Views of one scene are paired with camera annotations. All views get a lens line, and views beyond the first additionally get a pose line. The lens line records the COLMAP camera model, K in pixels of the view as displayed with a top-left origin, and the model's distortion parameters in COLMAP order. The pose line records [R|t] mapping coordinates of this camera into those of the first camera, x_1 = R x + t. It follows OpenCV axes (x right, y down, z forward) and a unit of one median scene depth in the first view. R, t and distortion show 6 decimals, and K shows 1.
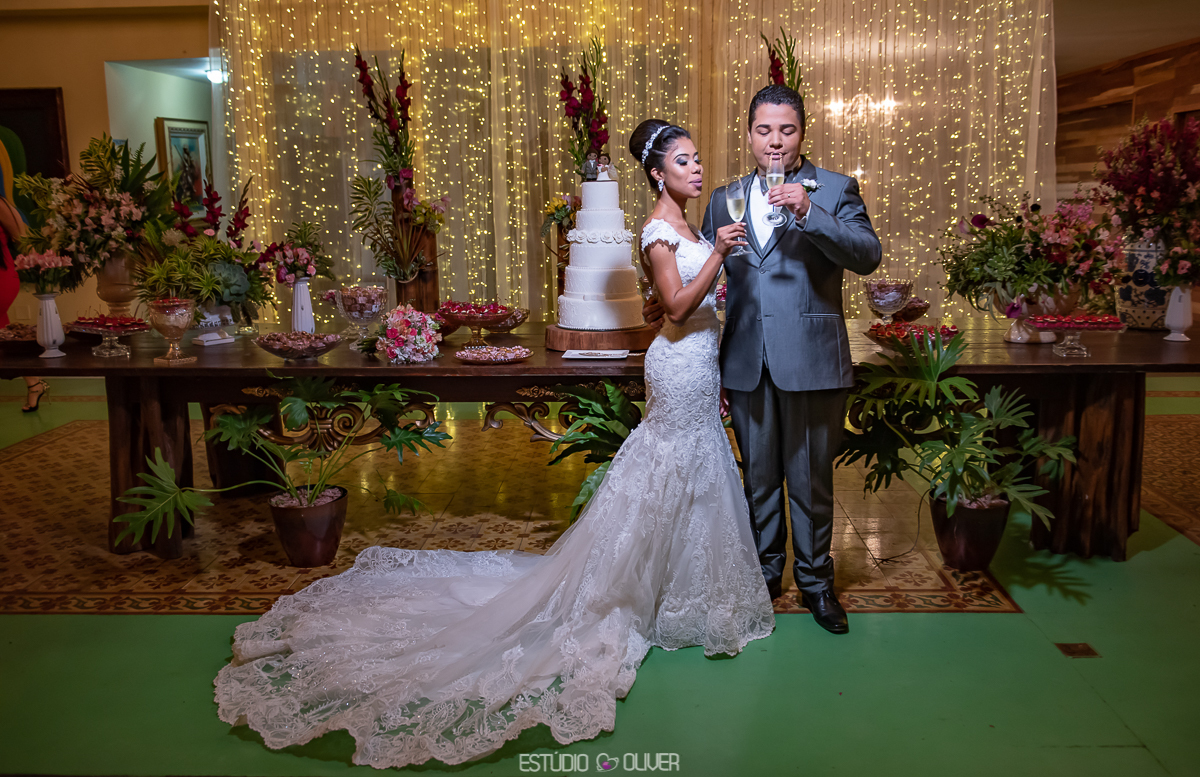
lens RADIAL K [[1045.4, 0, 618.5], [0, 1045.4, 385.2], [0, 0, 1]] dist [-0.027283, -0.004300]
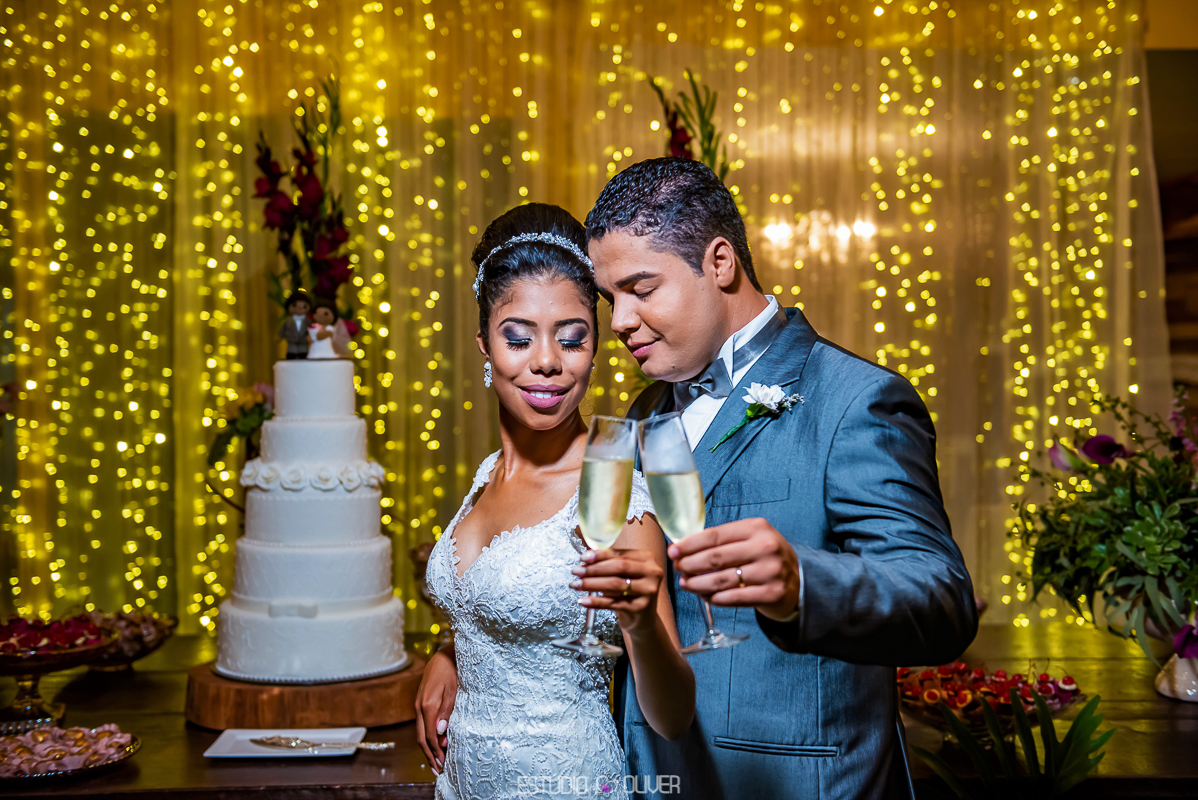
lens RADIAL K [[1507.5, 0, 599.0], [0, 1507.5, 400.0], [0, 0, 1]] dist [0.104578, 0.033468]
pose [[0.995624, 0.009282, 0.092985, 0.029064], [0.005109, 0.988160, -0.153343, -0.043808], [-0.093308, 0.153147, 0.983788, 0.193308]]
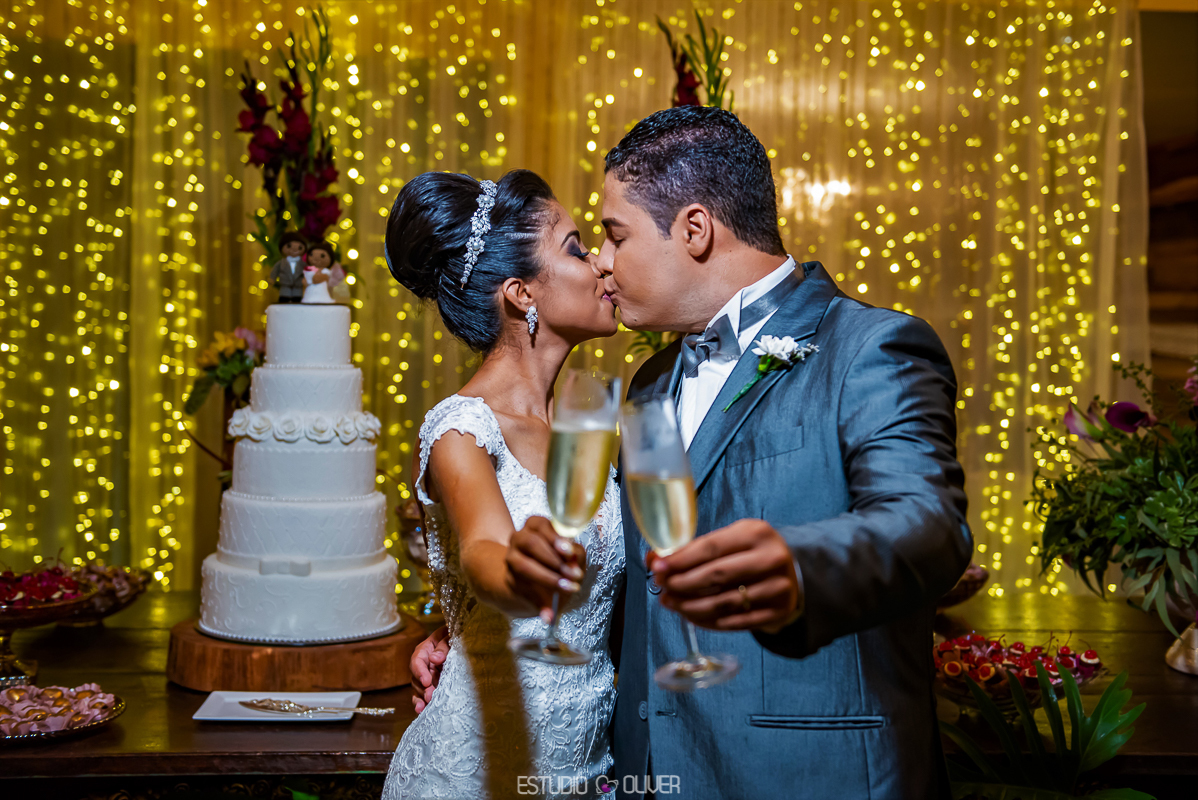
lens RADIAL K [[1532.6, 0, 599.0], [0, 1532.6, 400.0], [0, 0, 1]] dist [0.099895, 0.022824]
pose [[0.990746, 0.029352, 0.132514, 0.011841], [-0.012398, 0.991826, -0.126995, -0.044381], [-0.135159, 0.124177, 0.983012, 0.208058]]
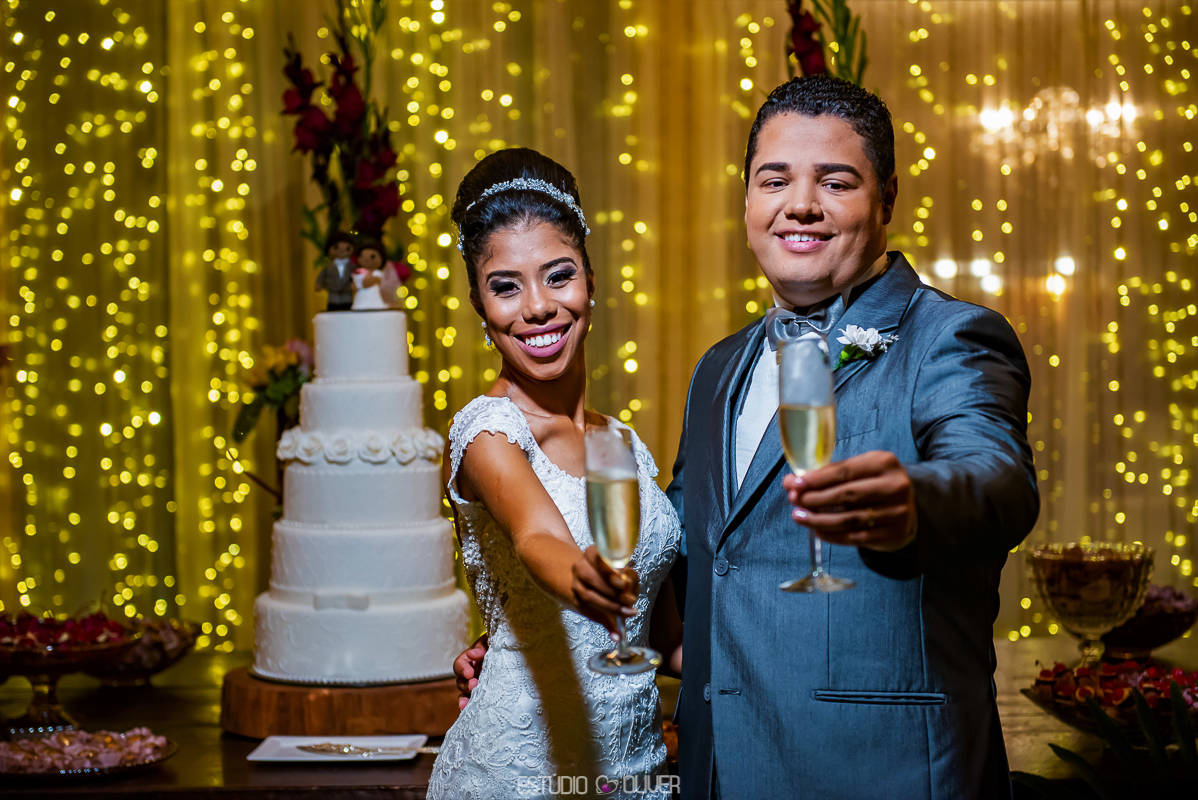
lens RADIAL K [[2363.8, 0, 599.0], [0, 2363.8, 400.0], [0, 0, 1]] dist [0.129973, -0.065007]
pose [[0.999876, -0.005186, 0.014890, 0.037417], [0.007236, 0.989969, -0.141099, -0.019409], [-0.014009, 0.141190, 0.989883, 0.060156]]
